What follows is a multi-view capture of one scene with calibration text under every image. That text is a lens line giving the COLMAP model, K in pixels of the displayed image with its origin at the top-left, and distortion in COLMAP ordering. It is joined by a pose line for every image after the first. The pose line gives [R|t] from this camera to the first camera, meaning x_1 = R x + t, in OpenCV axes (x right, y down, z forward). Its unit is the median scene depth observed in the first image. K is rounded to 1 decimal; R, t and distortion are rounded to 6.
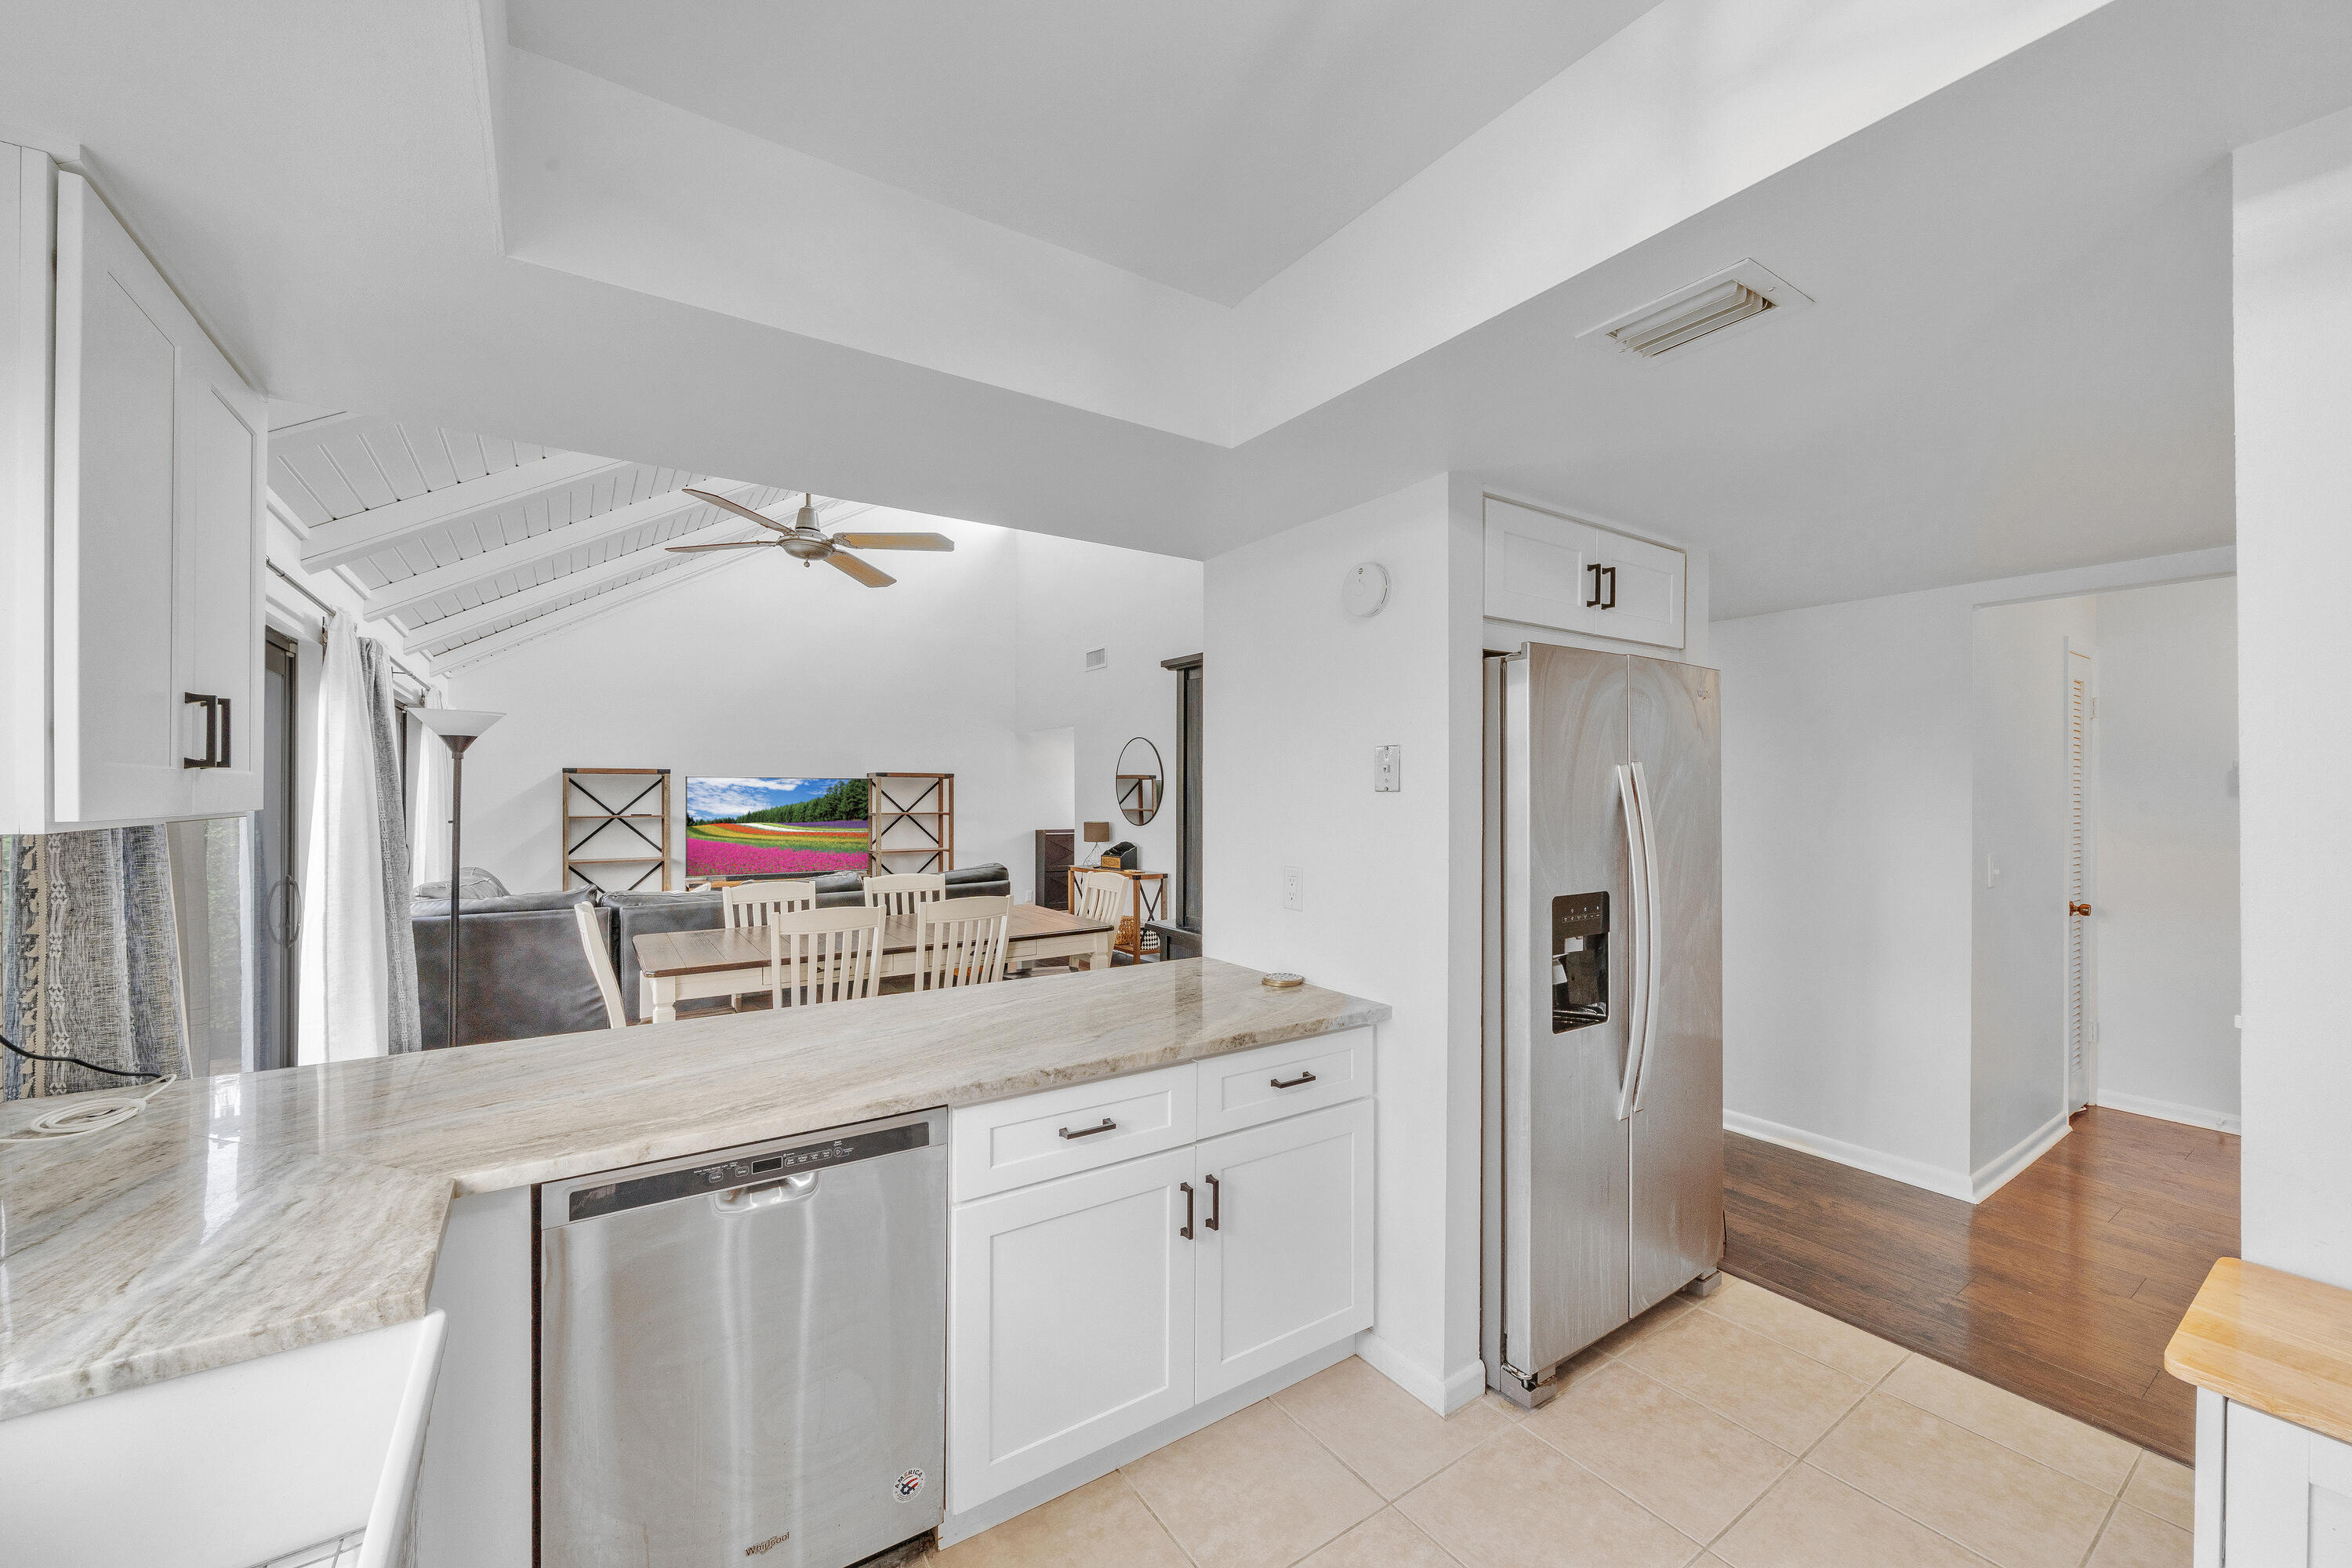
lens RADIAL K [[899.1, 0, 1176.0], [0, 899.1, 784.0], [0, 0, 1]] dist [-0.000058, 0.000019]
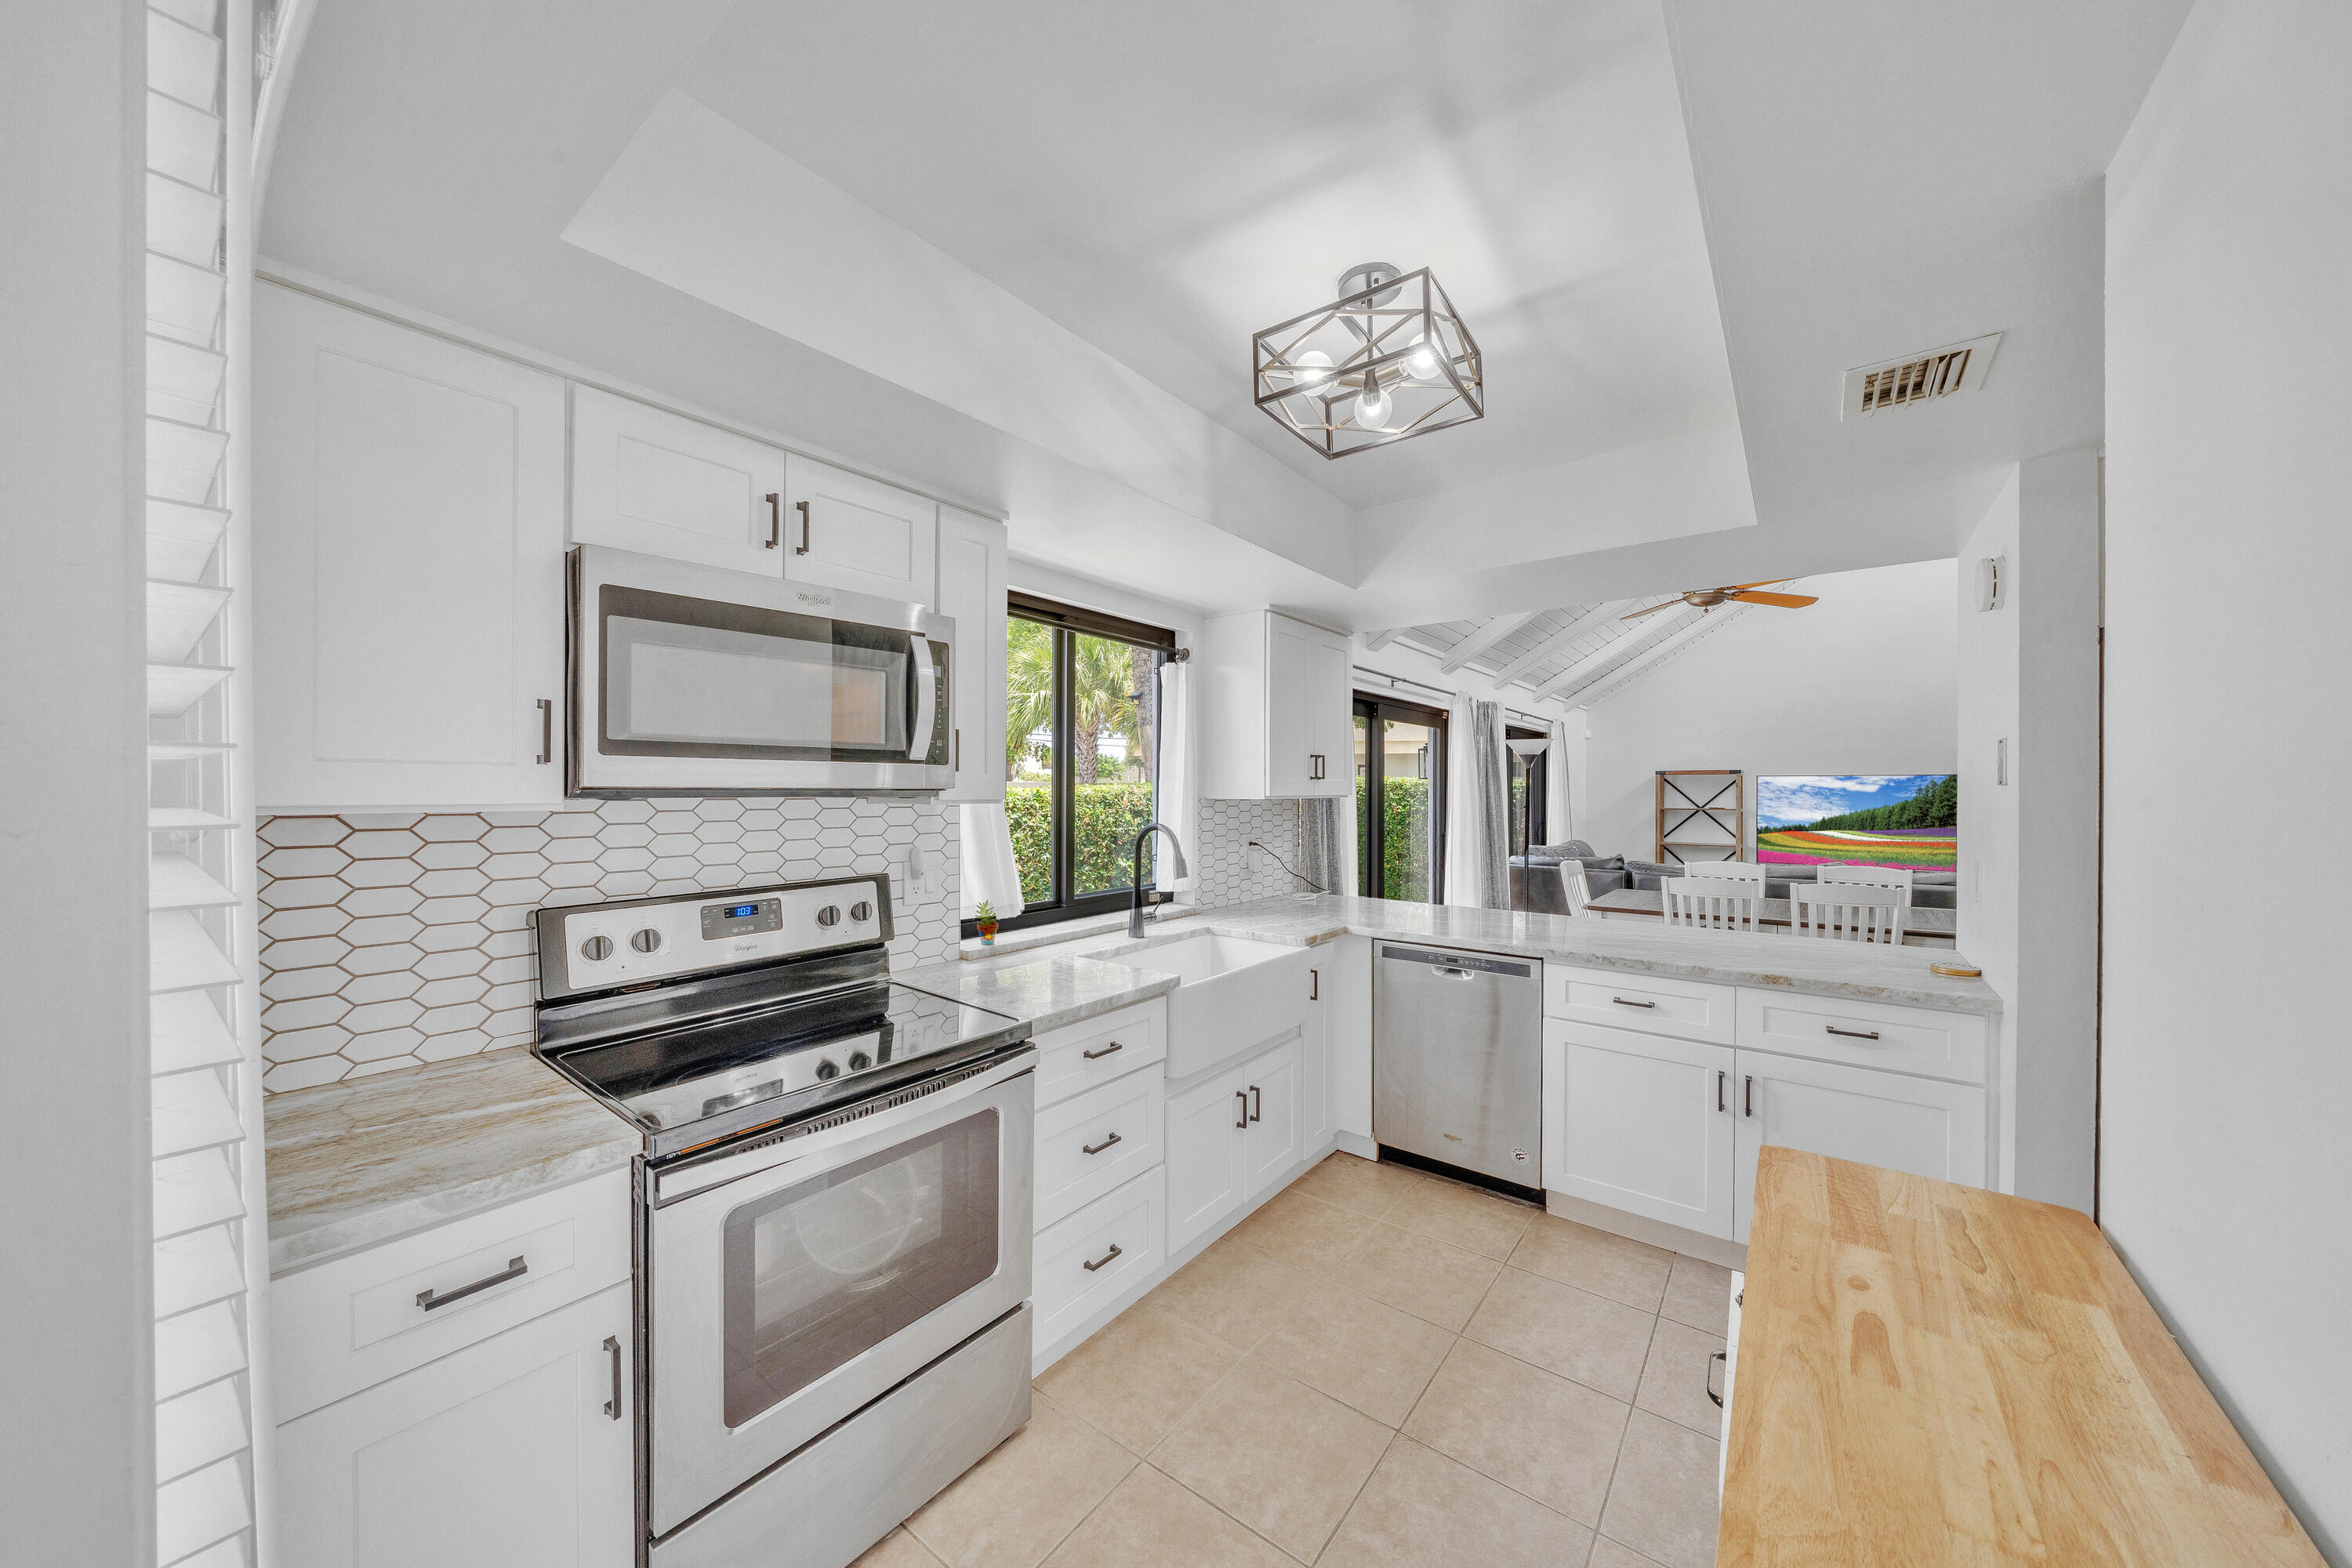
lens RADIAL K [[899.1, 0, 1176.0], [0, 899.1, 784.0], [0, 0, 1]] dist [-0.000058, 0.000019]
pose [[0.305178, -0.007502, -0.952266, 0.352746], [0.008374, 0.999951, -0.005194, 0.002069], [0.952259, -0.006389, 0.305226, -0.069956]]
